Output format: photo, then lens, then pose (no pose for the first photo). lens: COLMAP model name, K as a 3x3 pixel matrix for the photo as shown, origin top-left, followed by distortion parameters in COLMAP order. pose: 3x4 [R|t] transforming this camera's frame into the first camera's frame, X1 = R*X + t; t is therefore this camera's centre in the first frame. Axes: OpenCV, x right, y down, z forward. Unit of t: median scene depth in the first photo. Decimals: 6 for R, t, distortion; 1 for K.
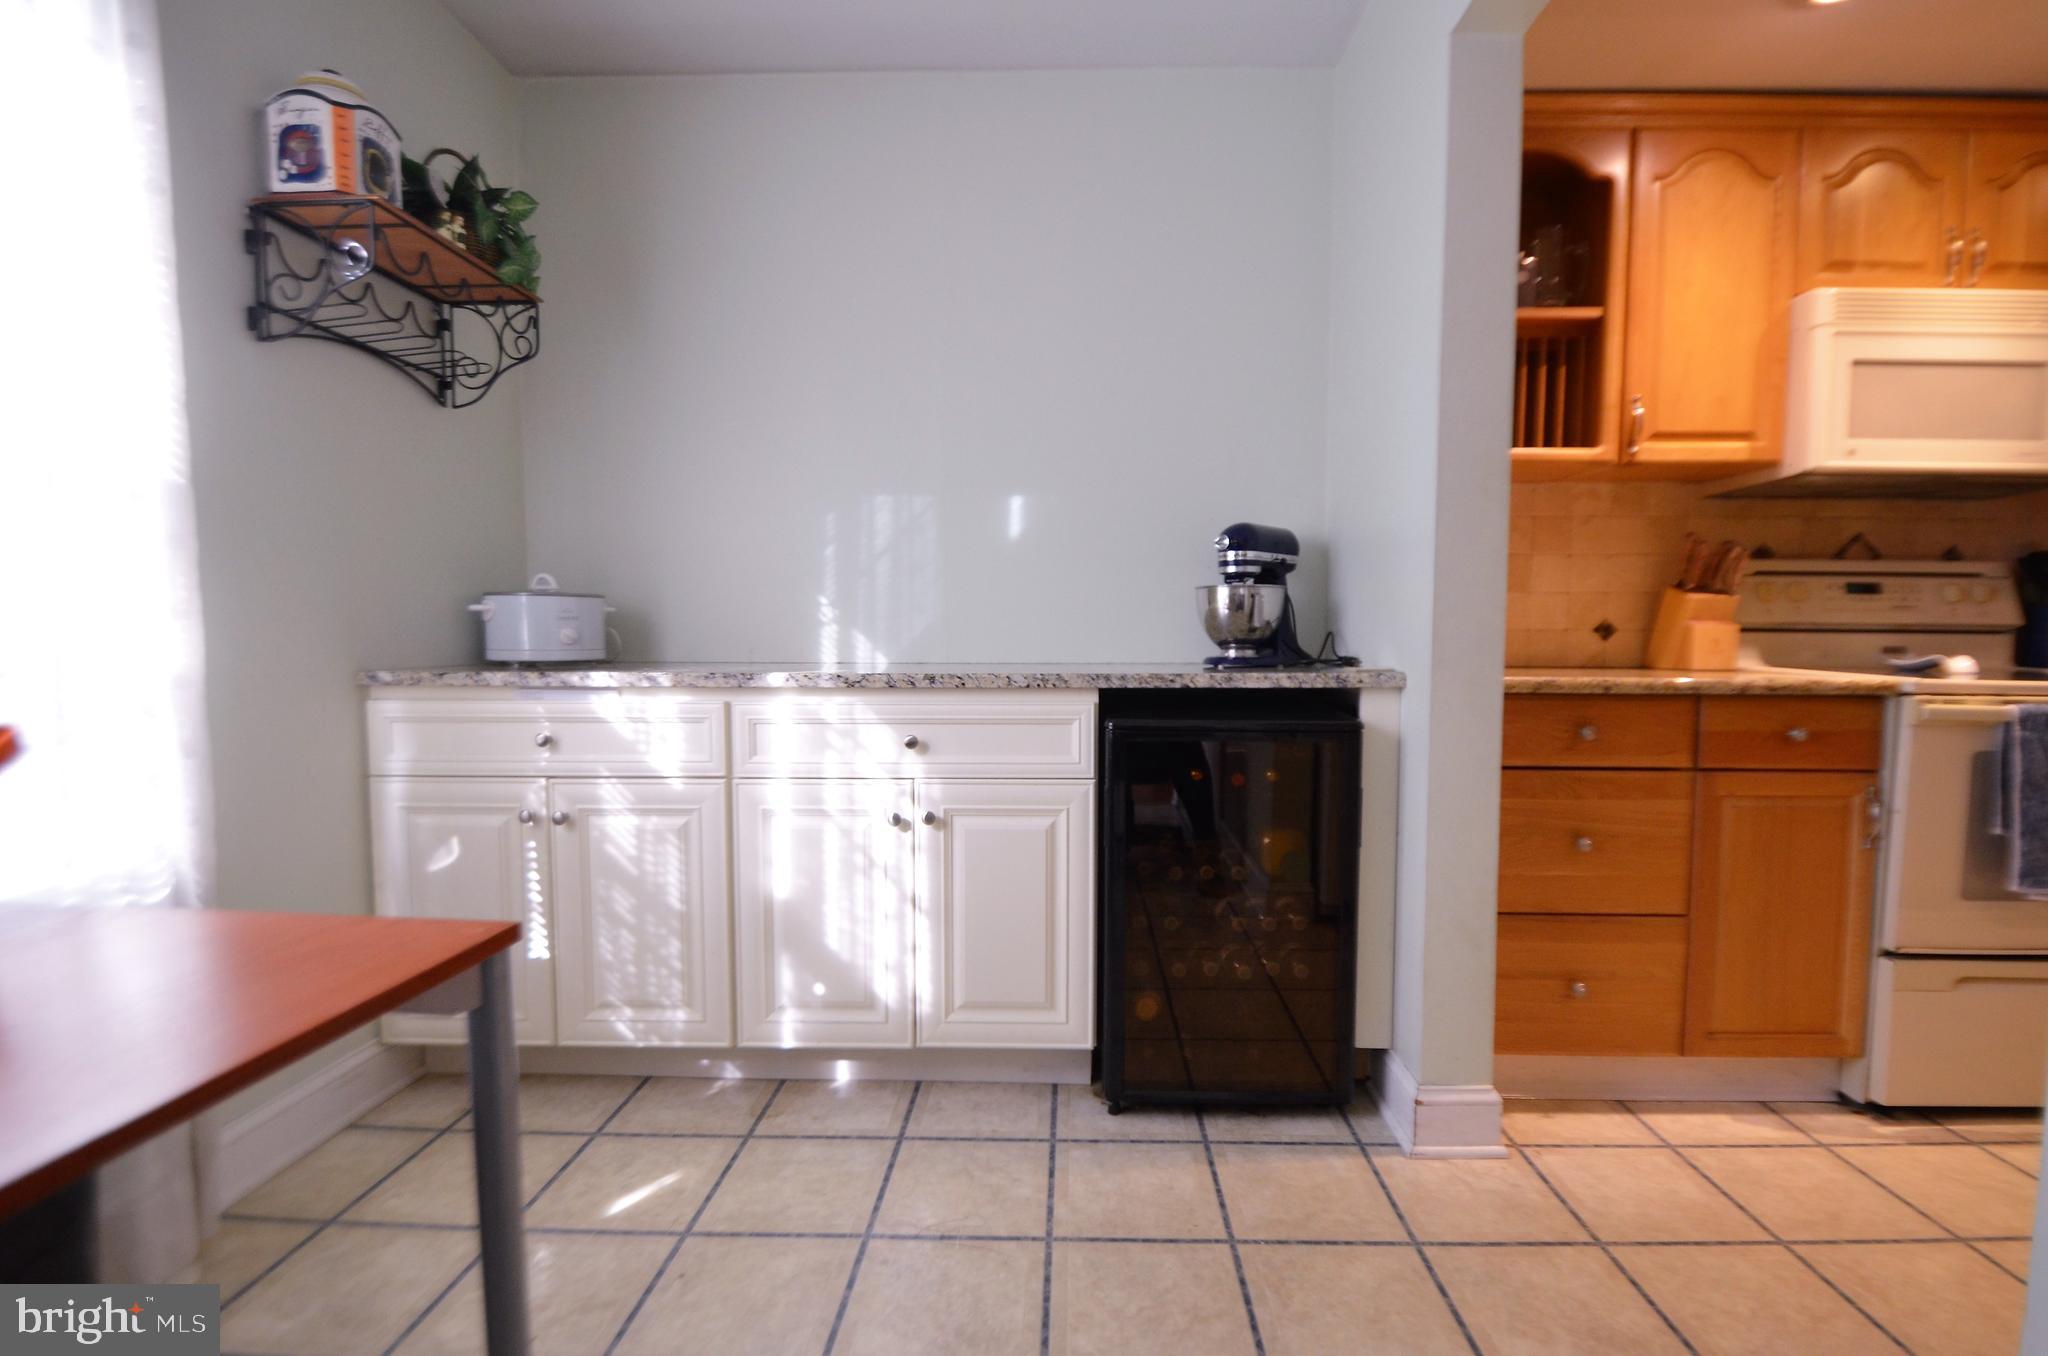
lens RADIAL K [[898.9, 0, 1053.2], [0, 898.9, 697.6], [0, 0, 1]] dist [0.018193, -0.016831]
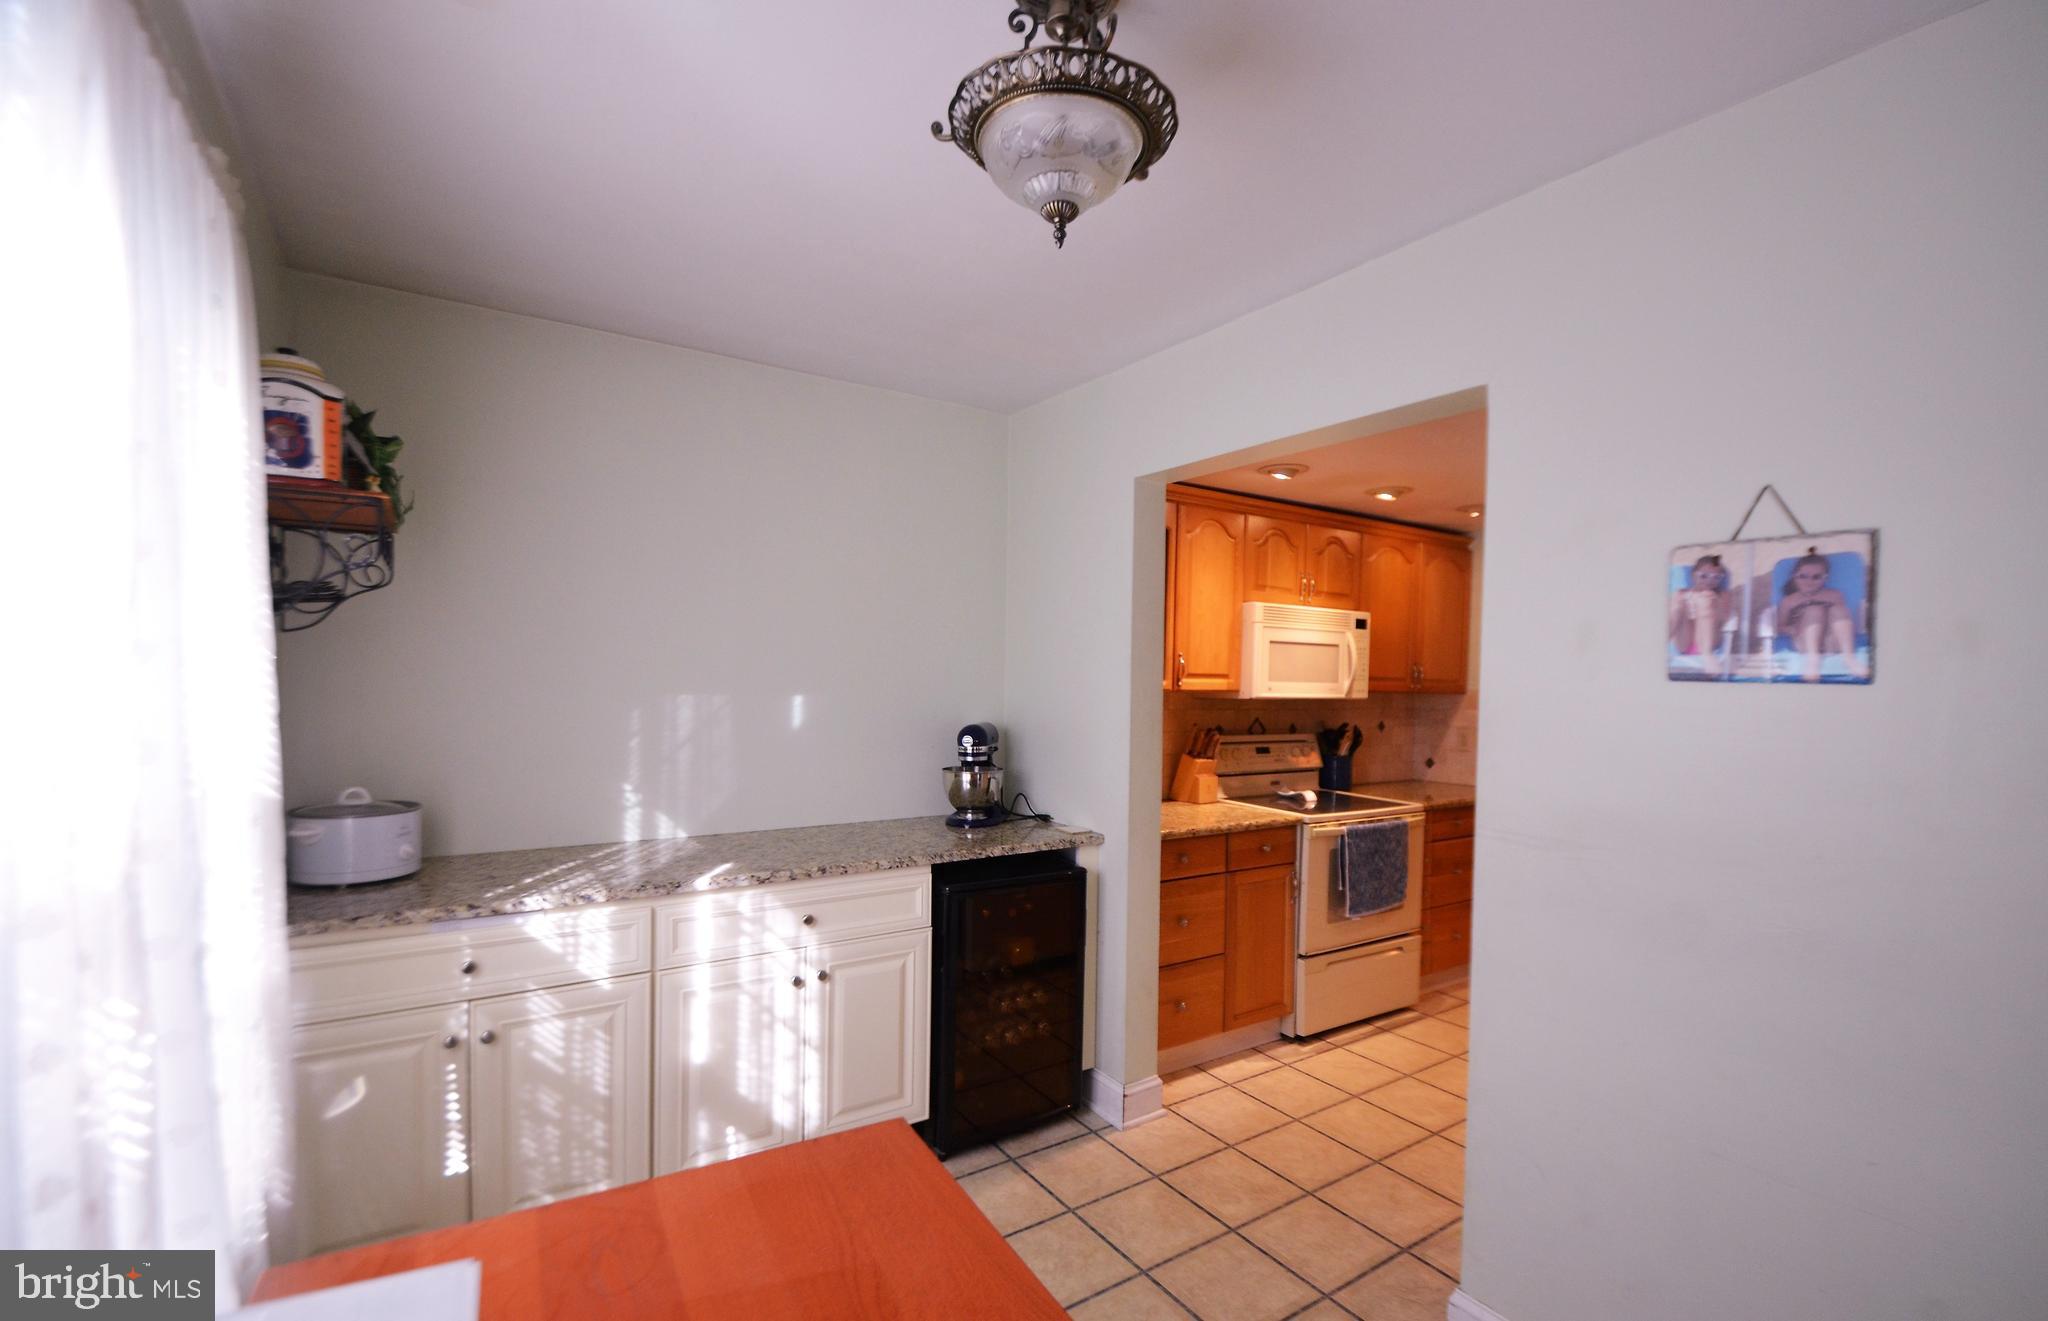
lens RADIAL K [[846.7, 0, 1027.0], [0, 846.7, 725.1], [0, 0, 1]] dist [0.044251, -0.051920]
pose [[0.834145, -0.017948, 0.551253, -0.559801], [0.033327, 0.999284, -0.017894, -0.196999], [-0.550538, 0.033298, 0.834146, -0.215352]]
